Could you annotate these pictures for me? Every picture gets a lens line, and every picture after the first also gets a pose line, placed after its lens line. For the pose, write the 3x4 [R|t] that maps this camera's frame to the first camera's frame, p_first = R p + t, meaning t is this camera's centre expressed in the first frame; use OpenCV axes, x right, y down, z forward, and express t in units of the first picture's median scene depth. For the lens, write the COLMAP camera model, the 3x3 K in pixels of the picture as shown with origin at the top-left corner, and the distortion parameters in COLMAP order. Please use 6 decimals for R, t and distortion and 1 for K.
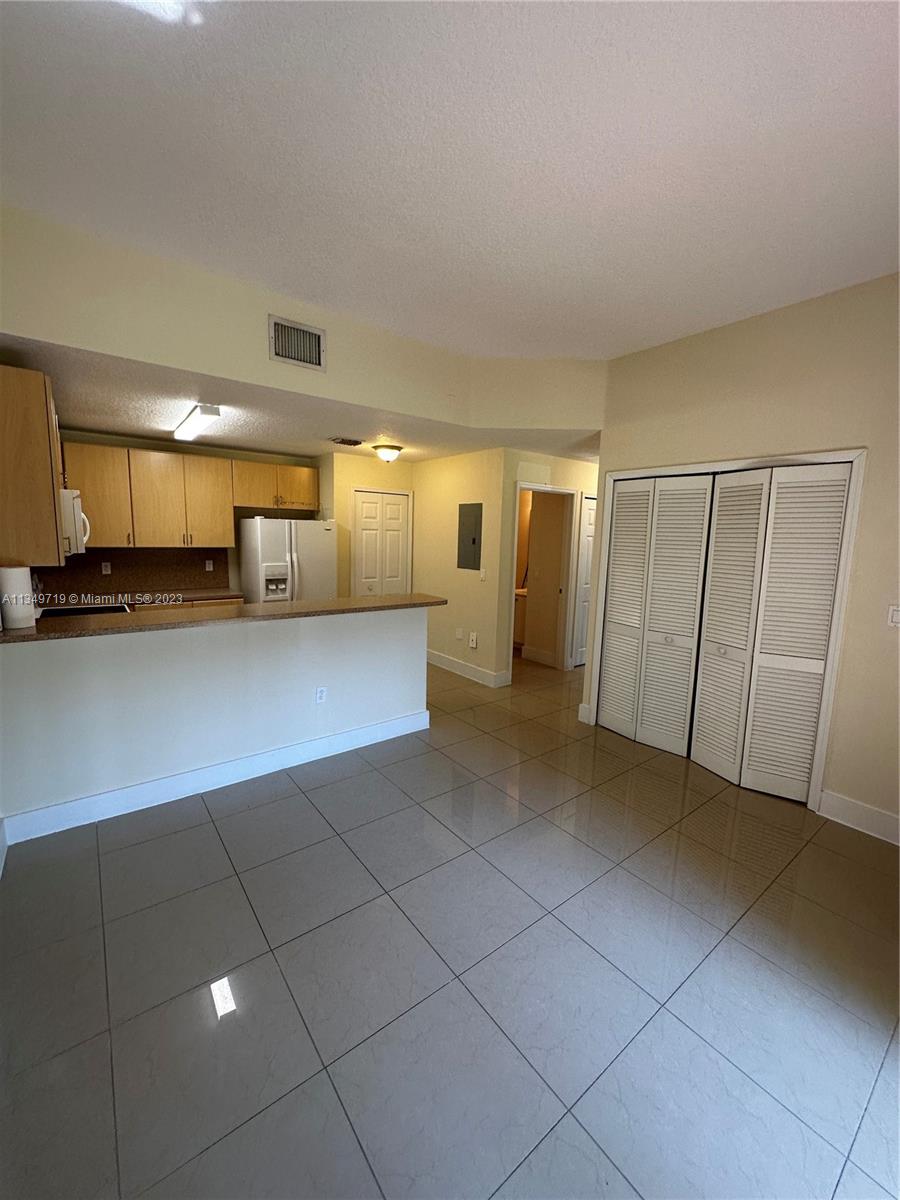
lens RADIAL K [[478.8, 0, 449.8], [0, 478.8, 601.3], [0, 0, 1]] dist [-0.003001, 0.000753]
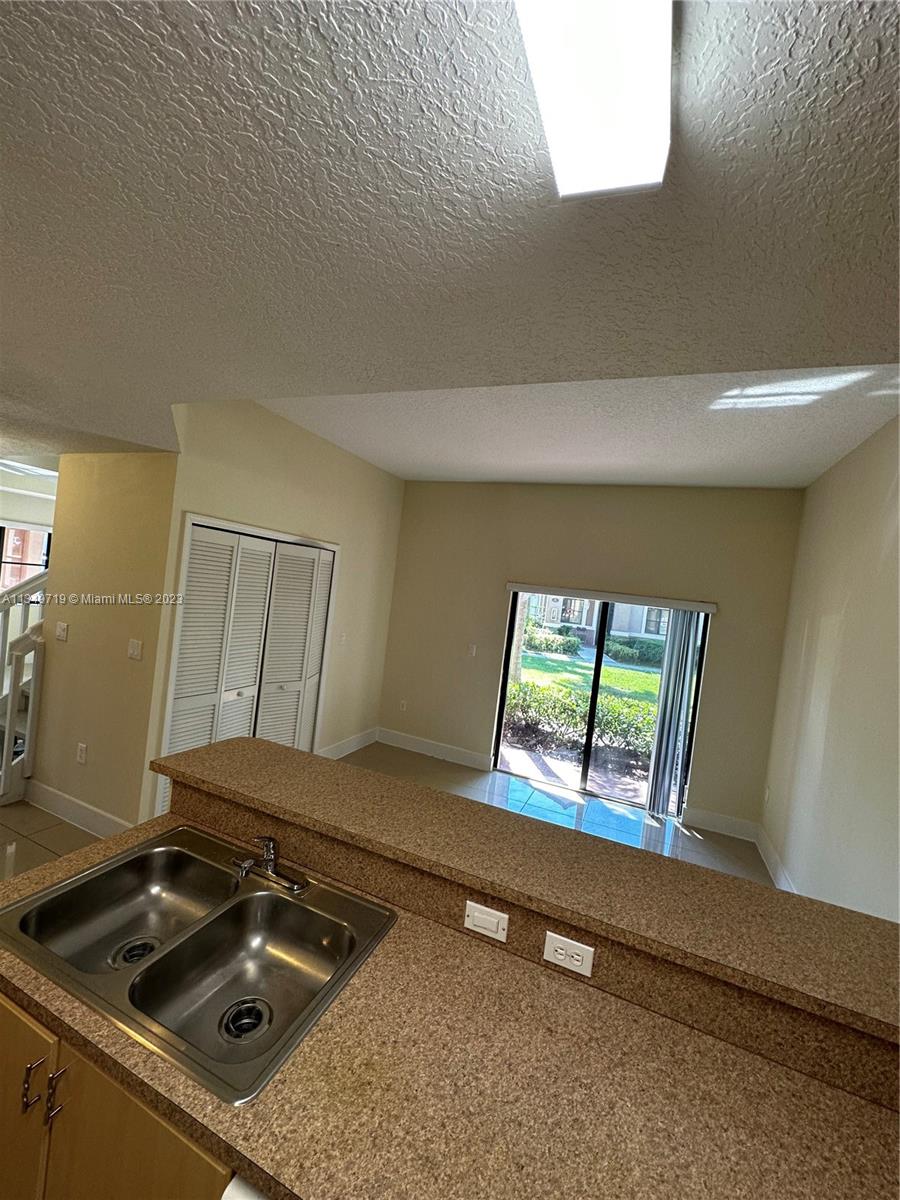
lens RADIAL K [[478.8, 0, 448.5], [0, 478.8, 599.5], [0, 0, 1]] dist [-0.003001, 0.000753]
pose [[-0.480182, -0.101271, 0.871303, -0.445729], [-0.004340, 0.993575, 0.113090, -0.171567], [-0.877158, 0.050522, -0.477537, 0.790824]]
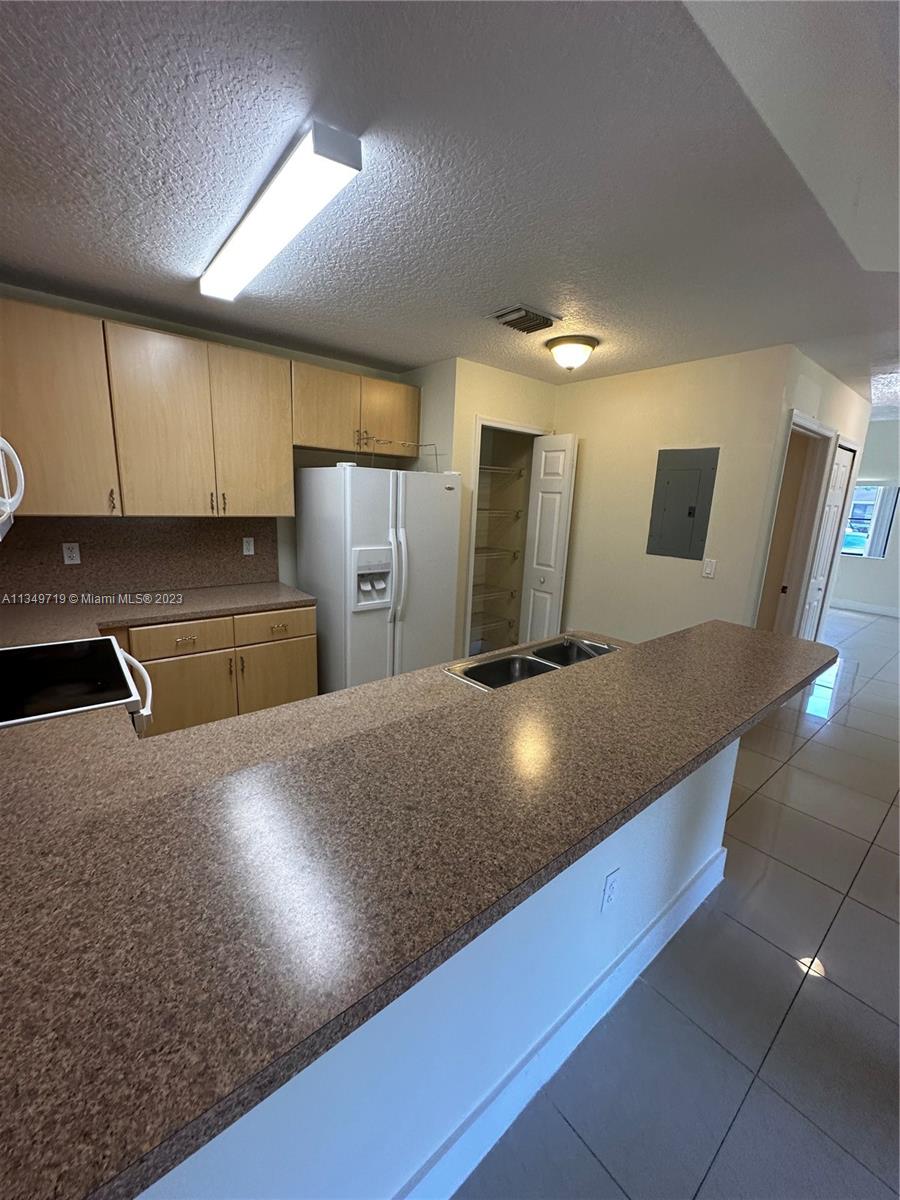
lens RADIAL K [[478.8, 0, 448.0], [0, 478.8, 600.1], [0, 0, 1]] dist [-0.003001, 0.000753]
pose [[0.999420, 0.008244, 0.033044, -0.293615], [-0.010674, 0.997196, 0.074075, -0.058899], [-0.032341, -0.074385, 0.996705, 0.420201]]
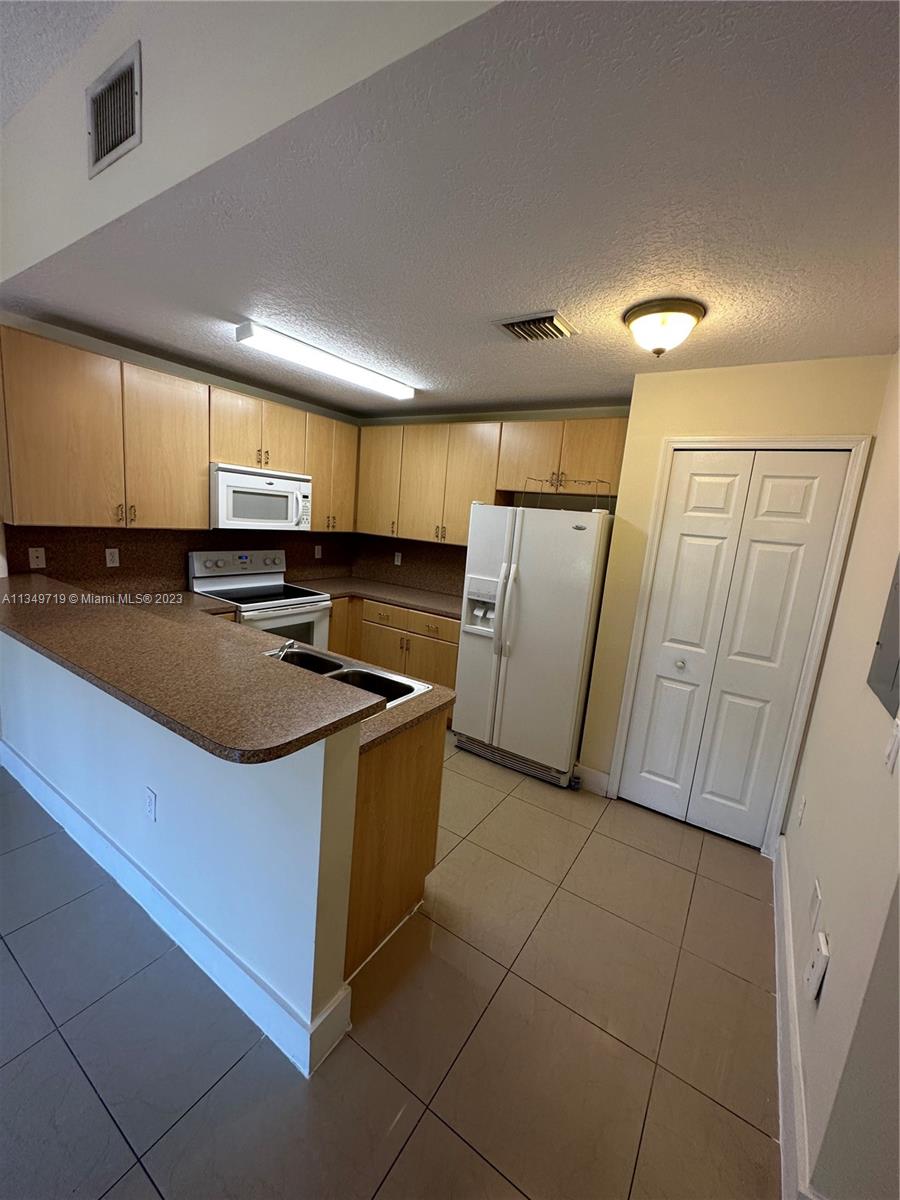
lens RADIAL K [[478.8, 0, 449.8], [0, 478.8, 600.2], [0, 0, 1]] dist [-0.003001, 0.000753]
pose [[0.322196, 0.167629, -0.931713, 0.207396], [-0.207960, 0.972690, 0.103087, -0.104742], [0.923549, 0.160544, 0.348257, 0.749679]]
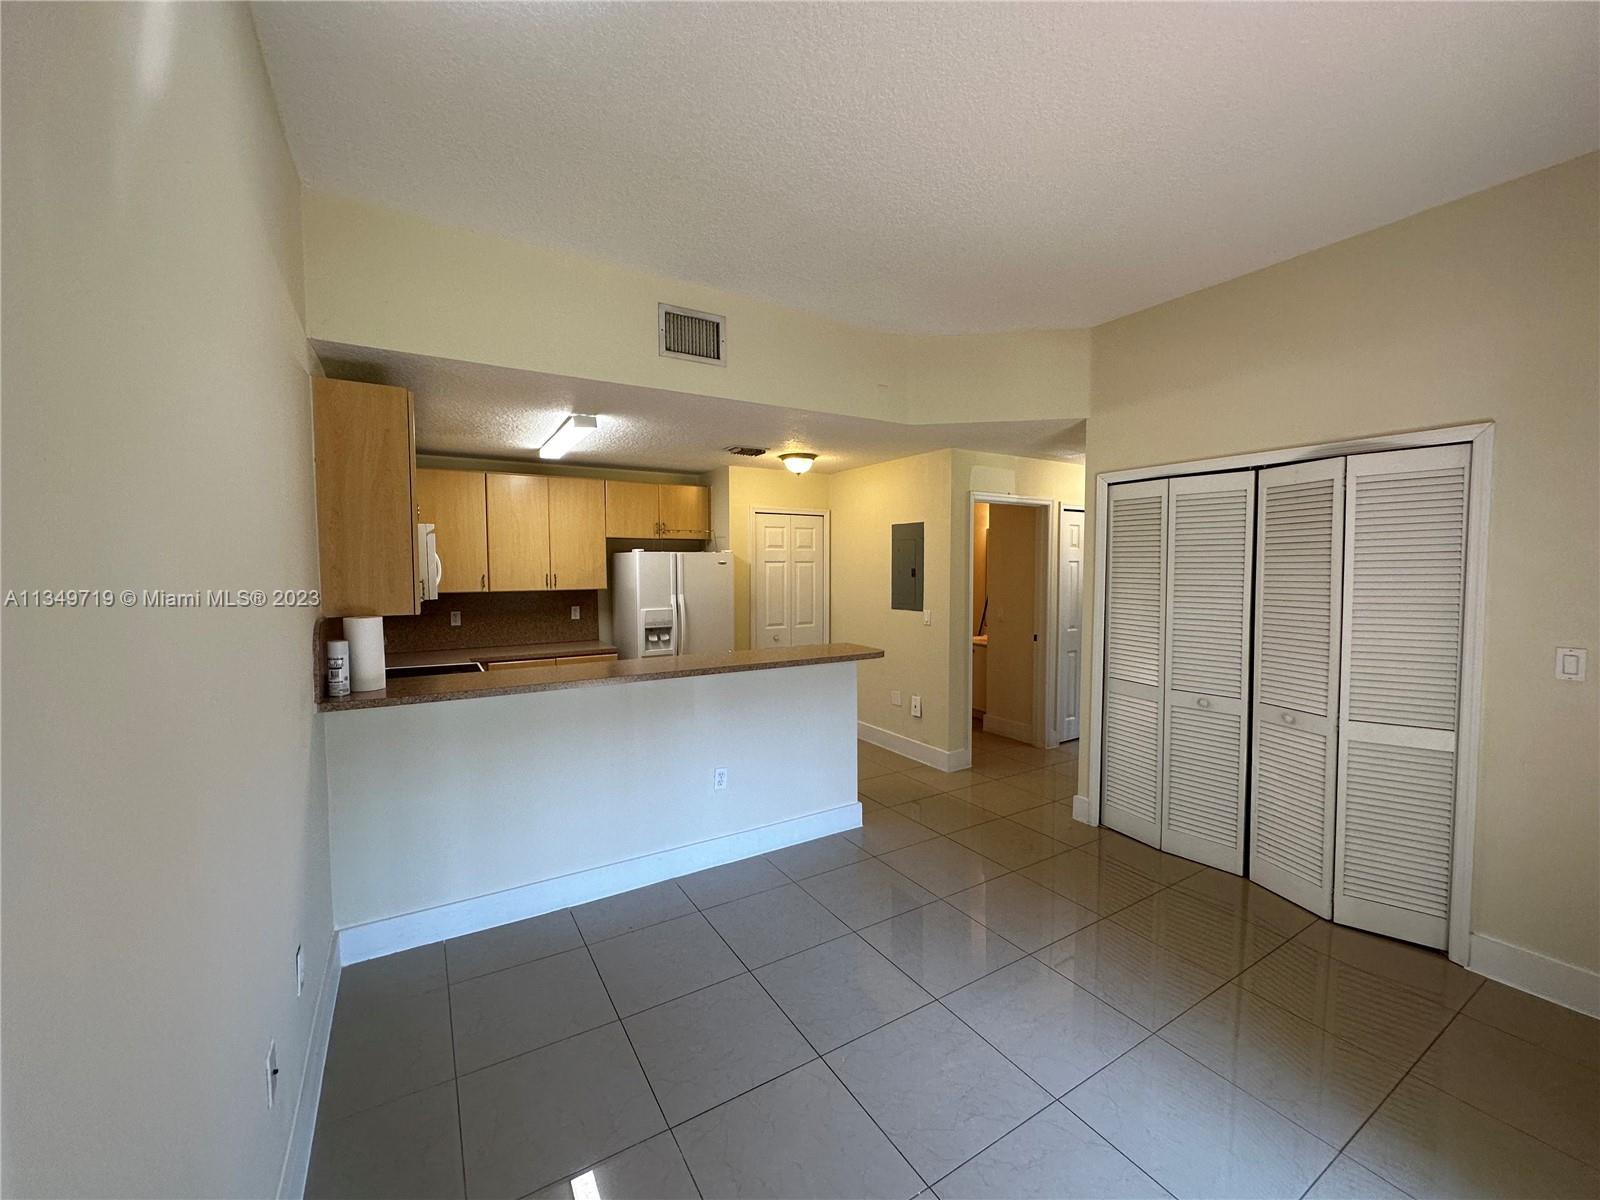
lens RADIAL K [[638.4, 0, 798.7], [0, 638.4, 602.9], [0, 0, 1]] dist [-0.003001, 0.000753]
pose [[0.993368, -0.022892, -0.112673, -0.017806], [0.013397, 0.996348, -0.084323, 0.003415], [0.114192, 0.082254, 0.990048, -0.005505]]
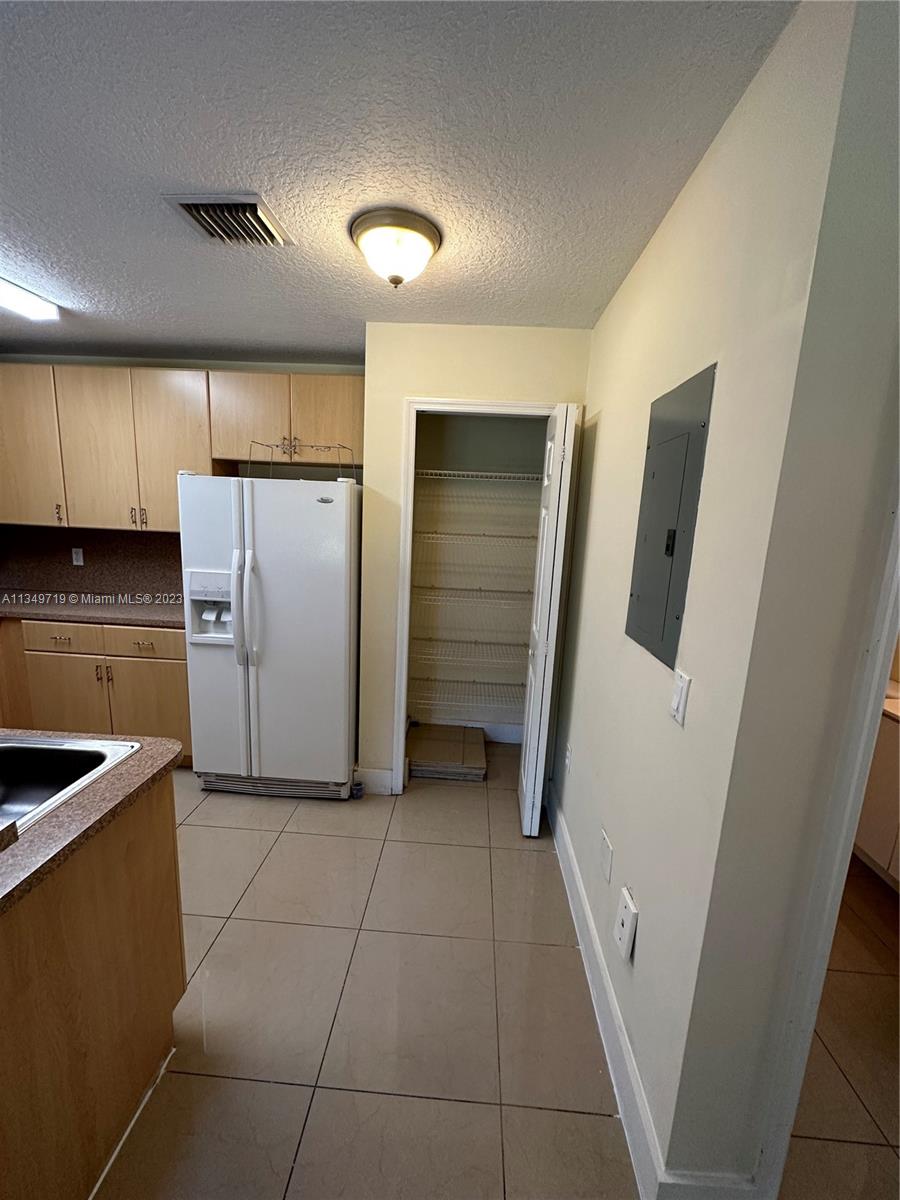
lens RADIAL K [[478.8, 0, 451.9], [0, 478.8, 598.6], [0, 0, 1]] dist [-0.003001, 0.000753]
pose [[0.757627, 0.121120, -0.641351, 0.131353], [-0.118470, 0.991828, 0.047359, -0.101984], [0.641846, 0.040100, 0.765785, 0.792549]]
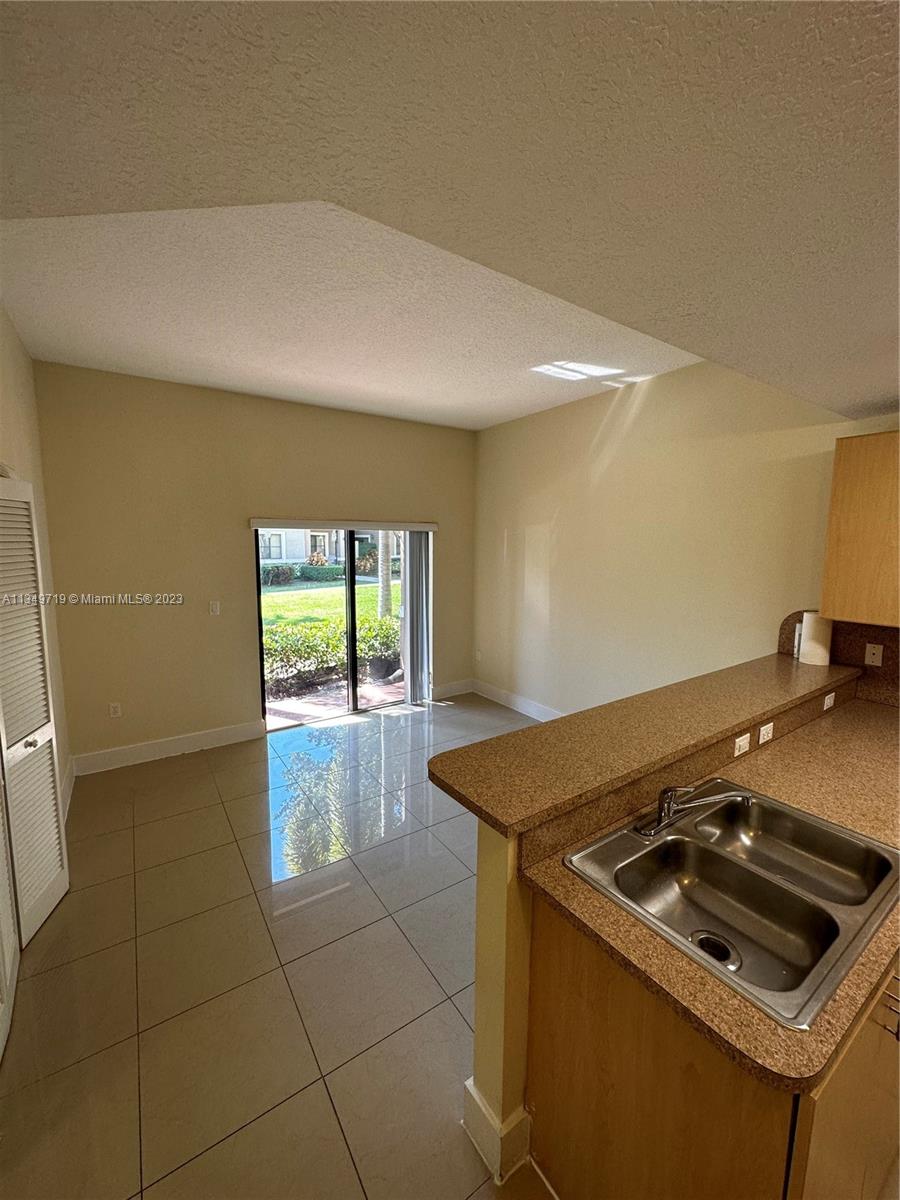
lens RADIAL K [[478.8, 0, 449.7], [0, 478.8, 600.6], [0, 0, 1]] dist [-0.003001, 0.000753]
pose [[-0.997379, -0.037964, 0.061591, -0.032354], [-0.020367, 0.964174, 0.264488, -0.184566], [-0.069426, 0.262541, -0.962420, 1.021654]]
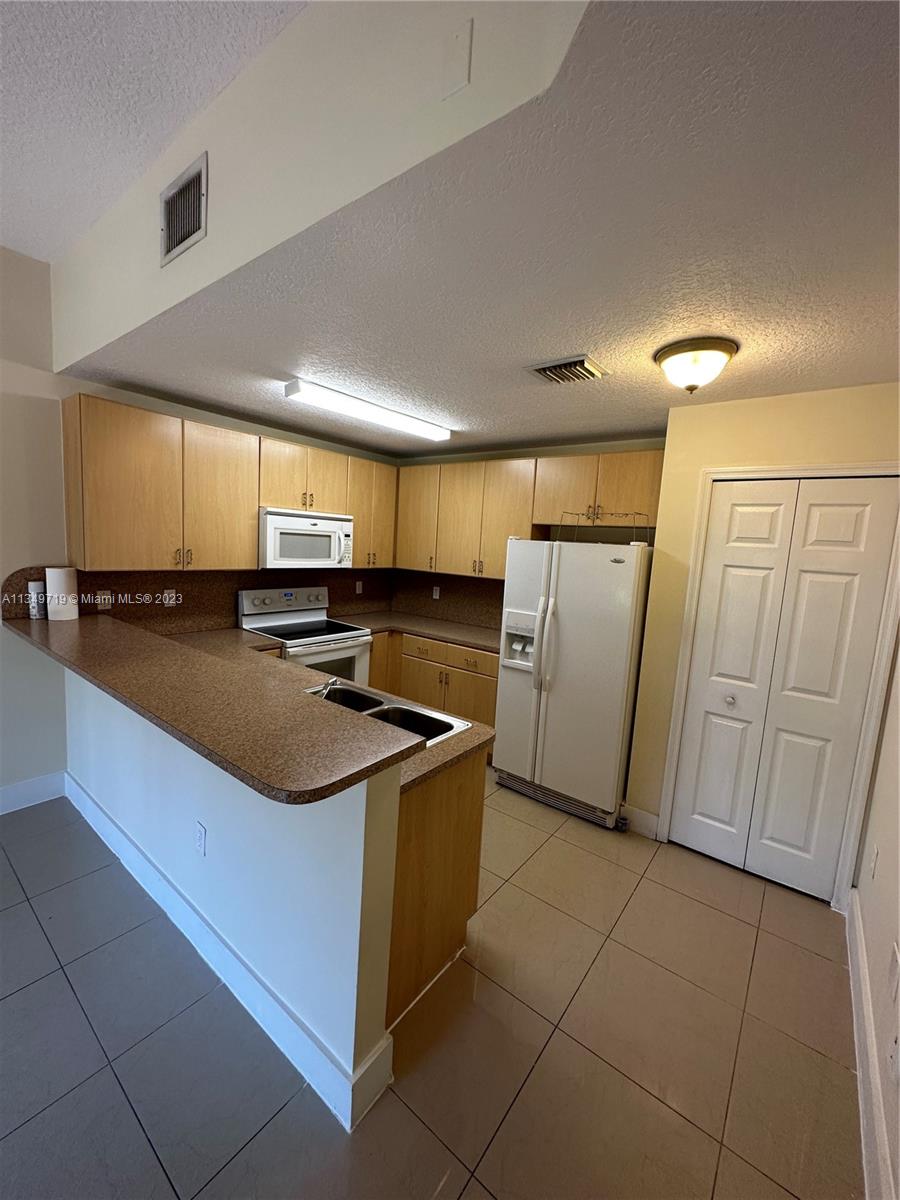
lens RADIAL K [[478.8, 0, 449.4], [0, 478.8, 600.0], [0, 0, 1]] dist [-0.003001, 0.000753]
pose [[0.247319, 0.104375, -0.963296, 0.212366], [-0.187932, 0.980469, 0.057986, -0.111674], [0.950534, 0.166694, 0.262104, 0.747107]]
